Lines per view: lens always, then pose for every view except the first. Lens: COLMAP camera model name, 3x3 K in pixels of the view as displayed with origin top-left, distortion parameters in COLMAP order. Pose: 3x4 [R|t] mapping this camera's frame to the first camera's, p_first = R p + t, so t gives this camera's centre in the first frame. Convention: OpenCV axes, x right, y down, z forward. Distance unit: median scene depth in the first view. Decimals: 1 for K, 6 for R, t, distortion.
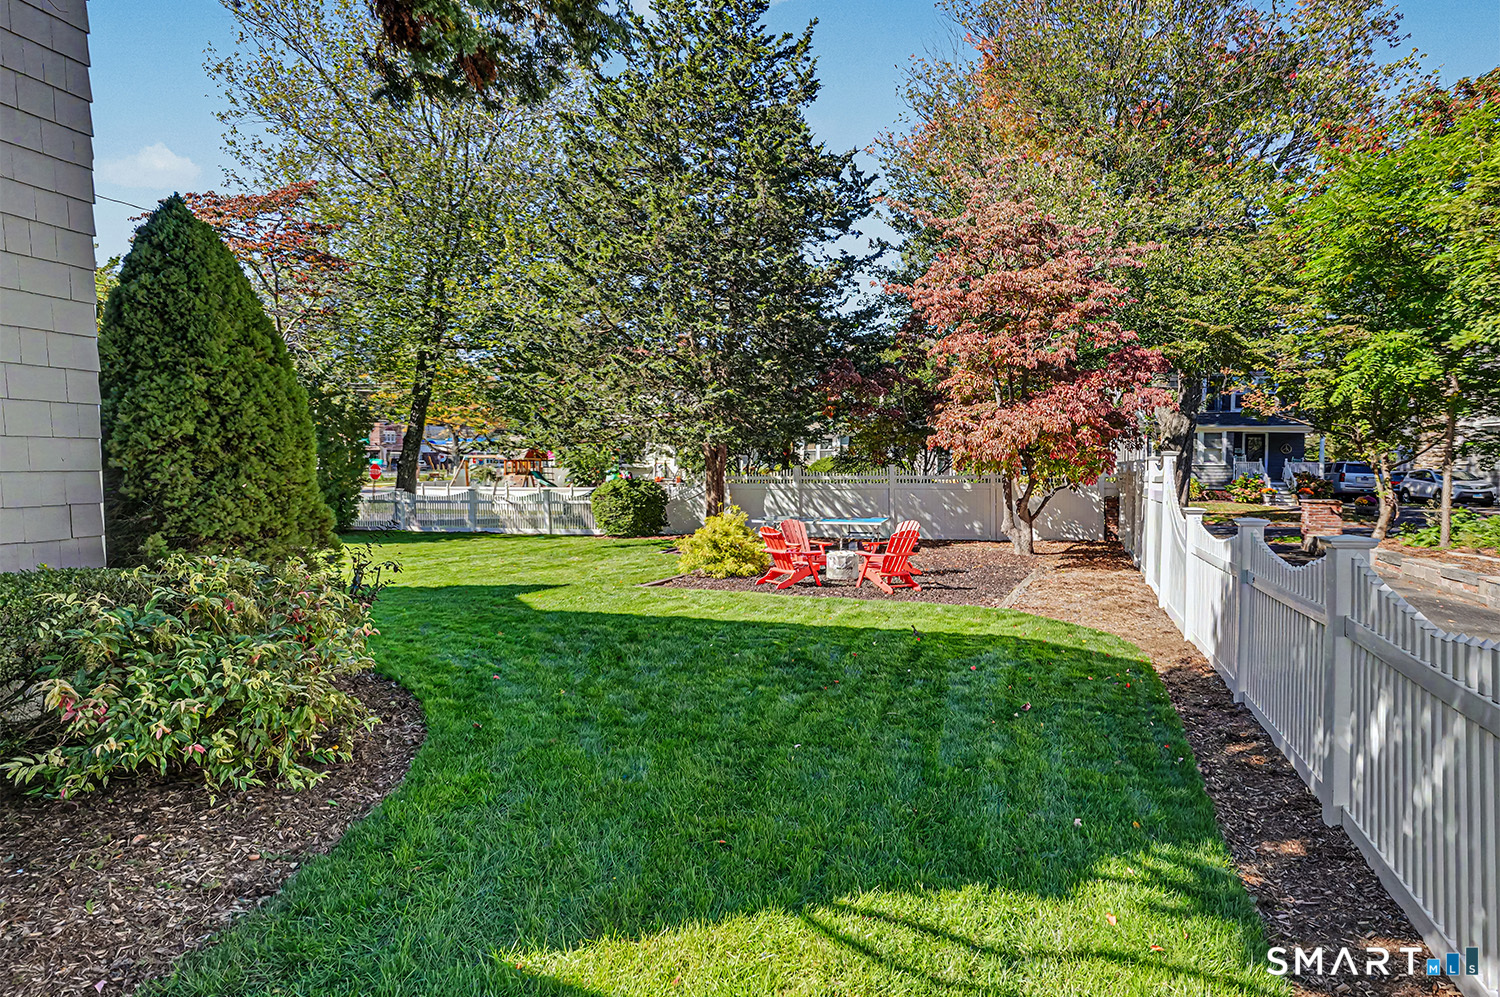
lens RADIAL K [[818.6, 0, 750.2], [0, 818.6, 495.2], [0, 0, 1]] dist [0.001463, 0.001573]
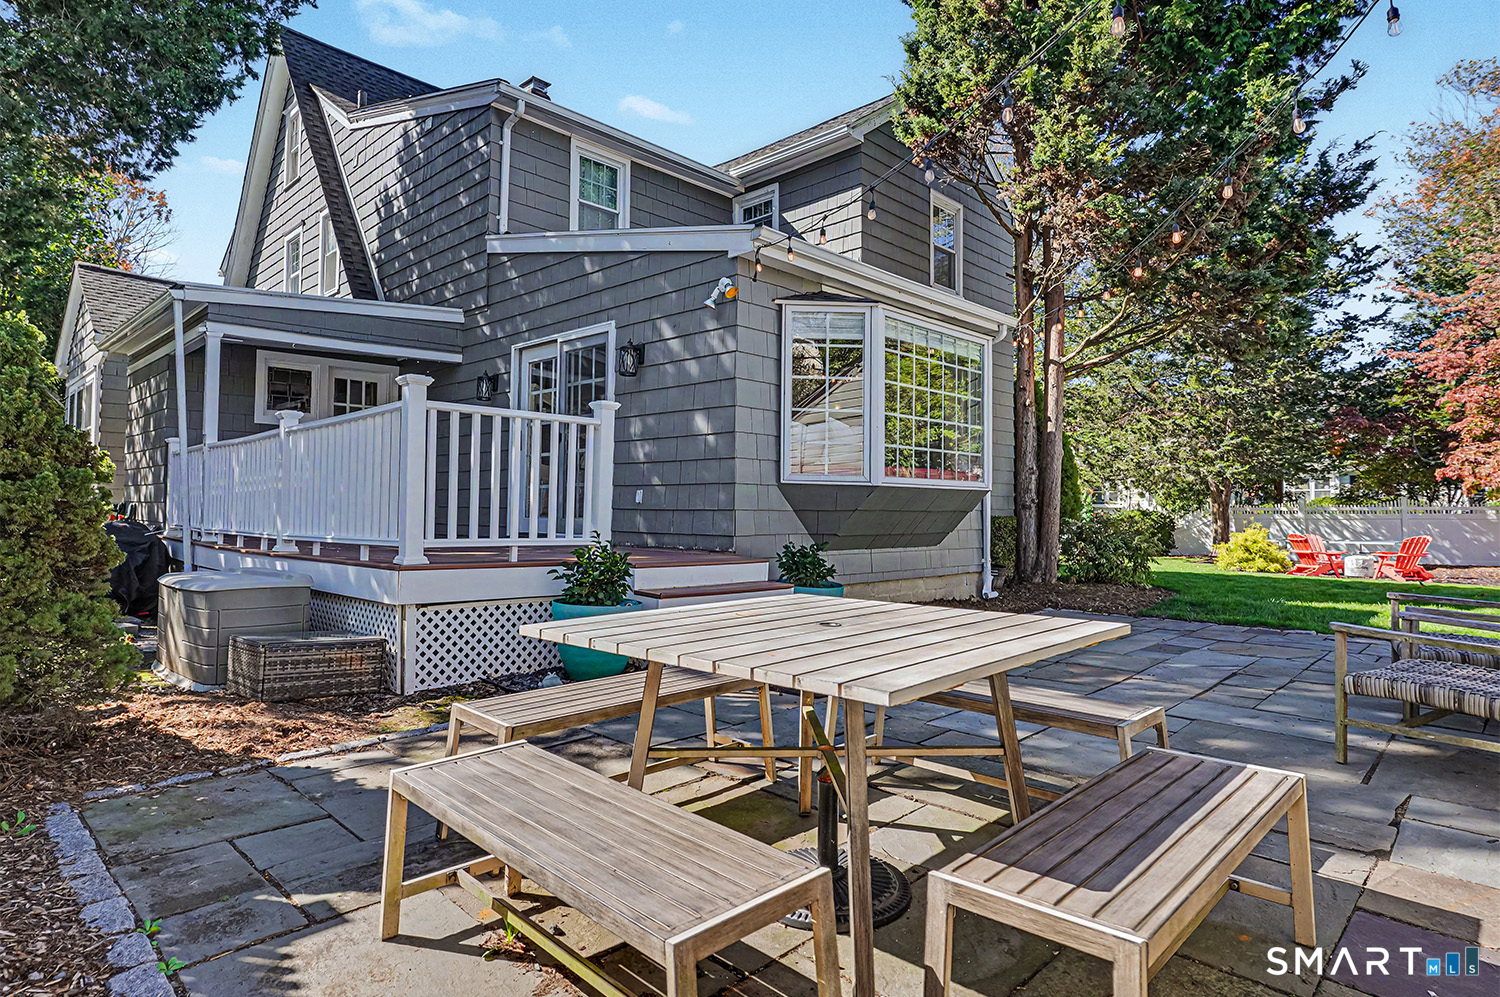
lens RADIAL K [[818.6, 0, 772.4], [0, 818.6, 477.1], [0, 0, 1]] dist [0.001463, 0.001573]
pose [[0.882745, -0.015353, -0.469602, -0.062729], [-0.021621, 0.997080, -0.073241, 0.036331], [0.469355, 0.074807, 0.879835, -0.393300]]
